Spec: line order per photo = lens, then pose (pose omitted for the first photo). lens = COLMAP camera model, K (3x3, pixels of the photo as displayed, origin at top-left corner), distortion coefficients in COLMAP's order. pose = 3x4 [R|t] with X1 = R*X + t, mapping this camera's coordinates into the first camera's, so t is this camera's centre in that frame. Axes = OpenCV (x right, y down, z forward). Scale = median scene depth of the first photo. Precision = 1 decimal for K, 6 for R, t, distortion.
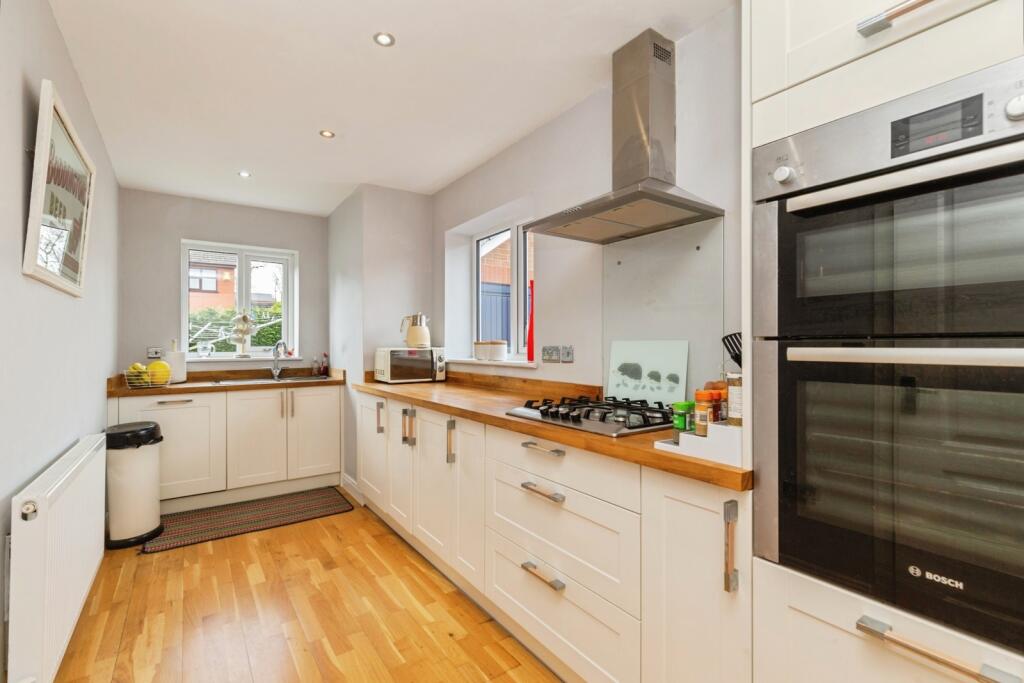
lens RADIAL K [[457.6, 0, 513.4], [0, 457.6, 343.0], [0, 0, 1]] dist [-0.000978, -0.000138]
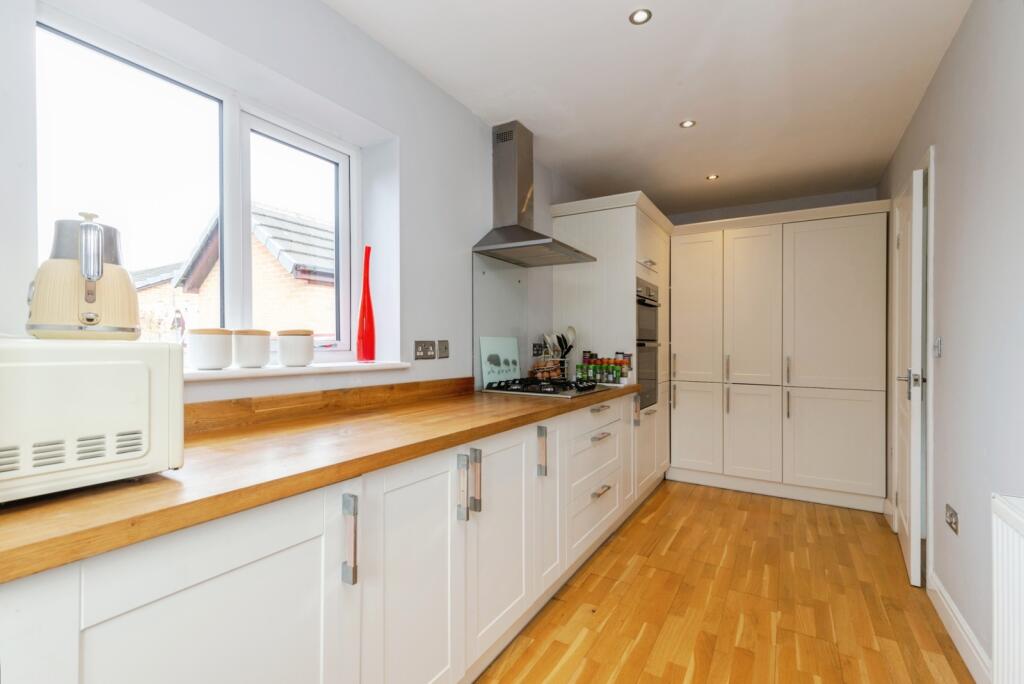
lens RADIAL K [[457.6, 0, 513.5], [0, 457.6, 345.9], [0, 0, 1]] dist [-0.000978, -0.000138]
pose [[-0.400662, -0.001058, 0.916225, -0.948559], [-0.006663, 0.999976, -0.001759, 0.021926], [-0.916202, -0.006810, -0.400659, 1.465325]]
